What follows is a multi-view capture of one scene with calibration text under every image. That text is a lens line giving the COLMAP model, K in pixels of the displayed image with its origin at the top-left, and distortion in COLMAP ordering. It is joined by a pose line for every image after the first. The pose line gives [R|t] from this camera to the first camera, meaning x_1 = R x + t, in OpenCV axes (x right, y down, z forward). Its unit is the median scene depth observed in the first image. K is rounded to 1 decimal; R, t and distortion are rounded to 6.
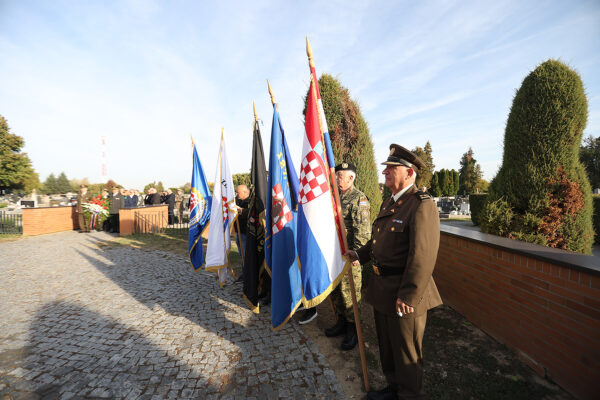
lens RADIAL K [[271.0, 0, 297.4], [0, 271.0, 198.4], [0, 0, 1]] dist [-0.040508, 0.010358]
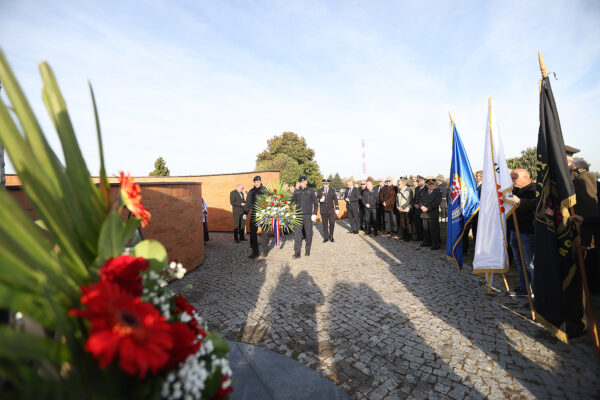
lens RADIAL K [[271.0, 0, 294.7], [0, 271.0, 199.5], [0, 0, 1]] dist [-0.040508, 0.010358]
pose [[0.634755, 0.000106, -0.772713, -0.057950], [0.022413, 0.999577, 0.018549, 0.015407], [0.772388, -0.029093, 0.634484, 0.079678]]
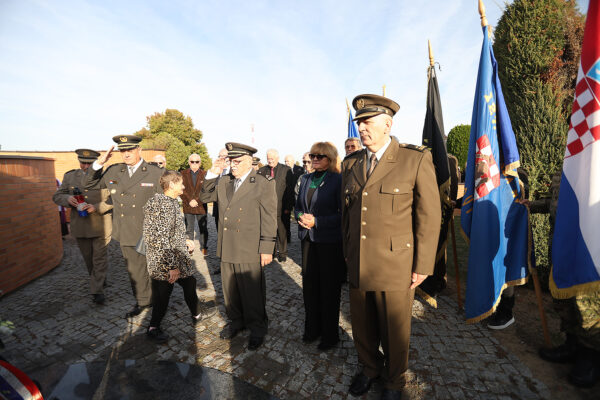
lens RADIAL K [[271.0, 0, 294.5], [0, 271.0, 196.5], [0, 0, 1]] dist [-0.040508, 0.010358]
pose [[0.886341, 0.021296, -0.462543, -0.167205], [0.012736, 0.997443, 0.070327, 0.036643], [0.462858, -0.068224, 0.883803, 0.119324]]
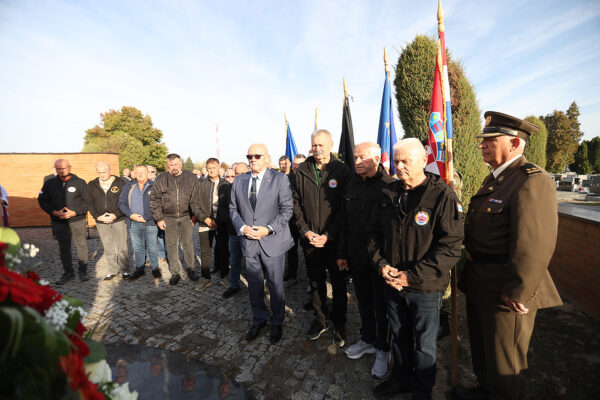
lens RADIAL K [[271.0, 0, 295.6], [0, 271.0, 195.9], [0, 0, 1]] dist [-0.040508, 0.010358]
pose [[0.938065, 0.015369, -0.346117, 0.043187], [0.008254, 0.997741, 0.066674, 0.005273], [0.346360, -0.065401, 0.935819, 0.002539]]
